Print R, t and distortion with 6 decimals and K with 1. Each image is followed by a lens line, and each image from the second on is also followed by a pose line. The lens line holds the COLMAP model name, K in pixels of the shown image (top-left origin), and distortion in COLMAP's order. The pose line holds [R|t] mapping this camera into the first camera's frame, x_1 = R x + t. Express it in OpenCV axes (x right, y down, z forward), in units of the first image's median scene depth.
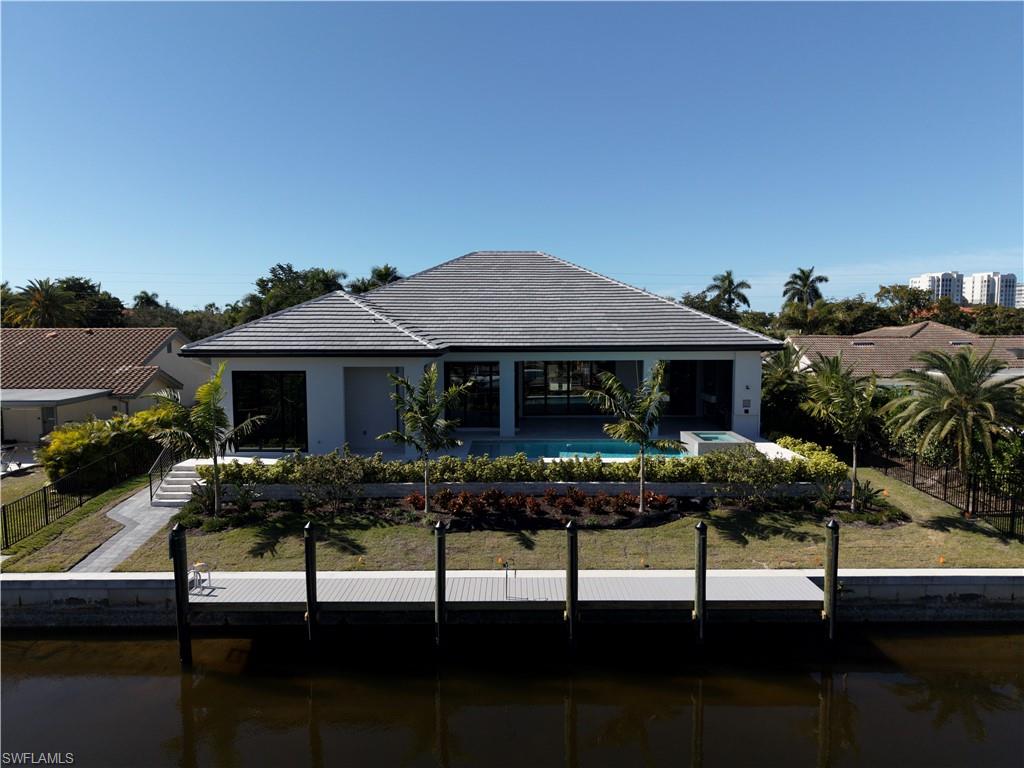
lens RADIAL K [[686.5, 0, 512.0], [0, 686.5, 384.0], [0, 0, 1]] dist [-0.000395, -0.001910]
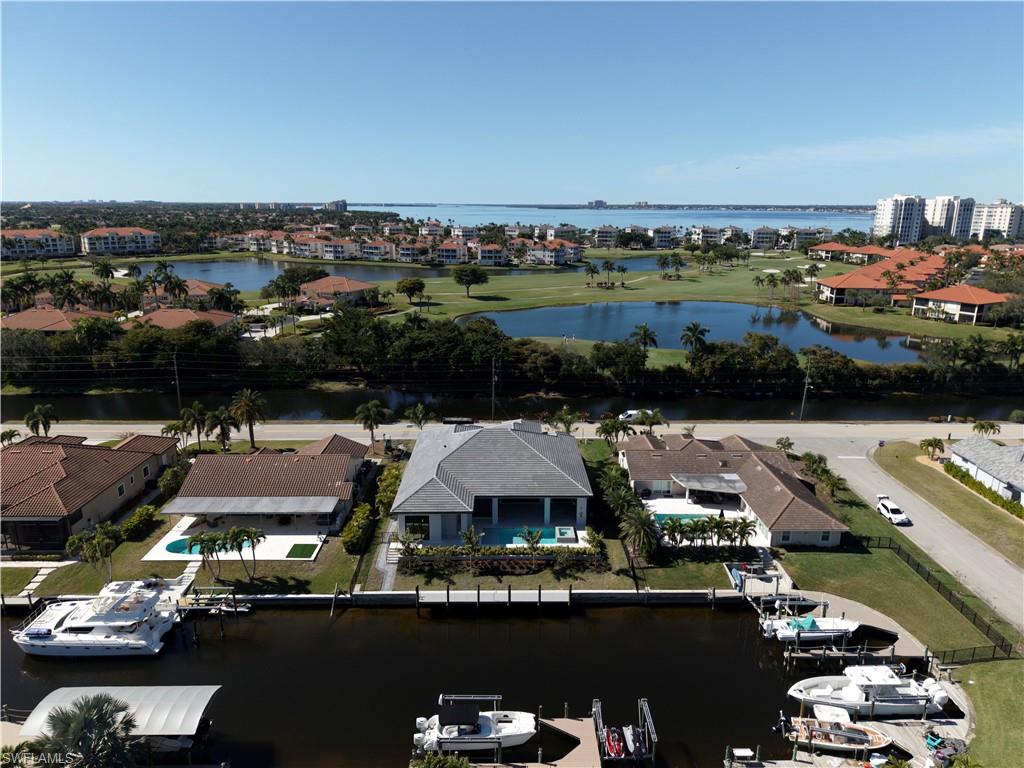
lens RADIAL K [[686.5, 0, 512.0], [0, 686.5, 384.0], [0, 0, 1]] dist [-0.000395, -0.001910]
pose [[0.999910, 0.004606, 0.012588, 0.032902], [-0.006722, 0.984781, 0.173670, -1.346356], [-0.011597, -0.173739, 0.984723, -2.272272]]
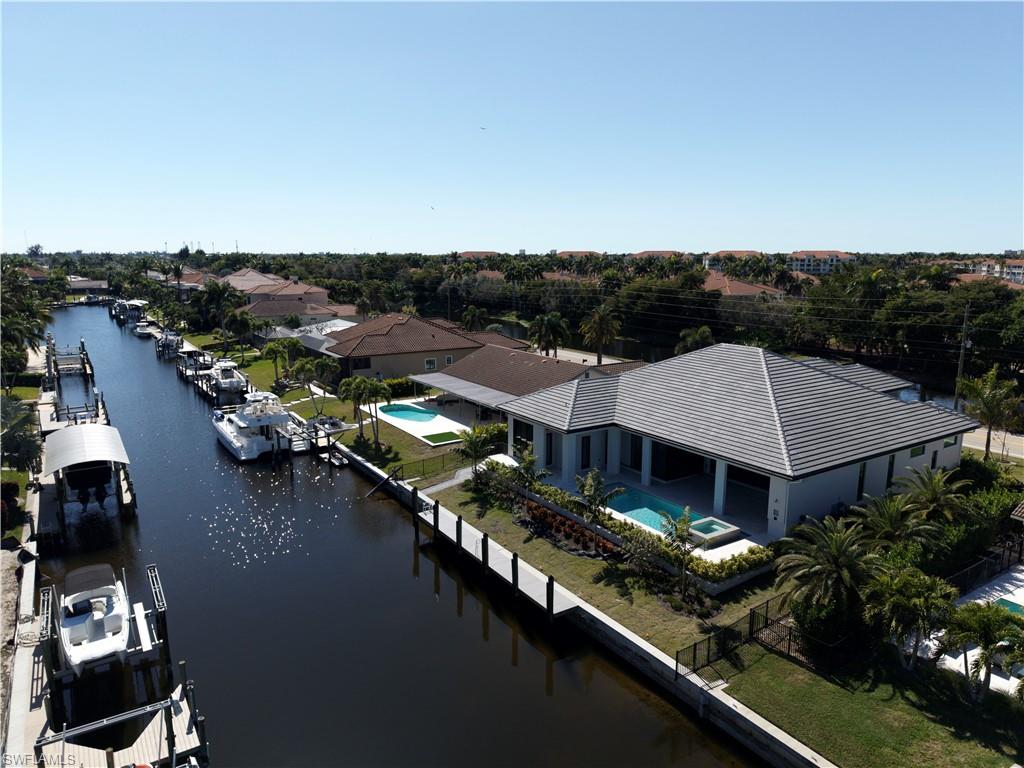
lens RADIAL K [[686.5, 0, 512.0], [0, 686.5, 384.0], [0, 0, 1]] dist [-0.000395, -0.001910]
pose [[0.558262, 0.171808, -0.811681, 1.516086], [-0.079739, 0.984906, 0.153630, -0.525169], [0.825824, -0.021043, 0.563535, -0.204508]]
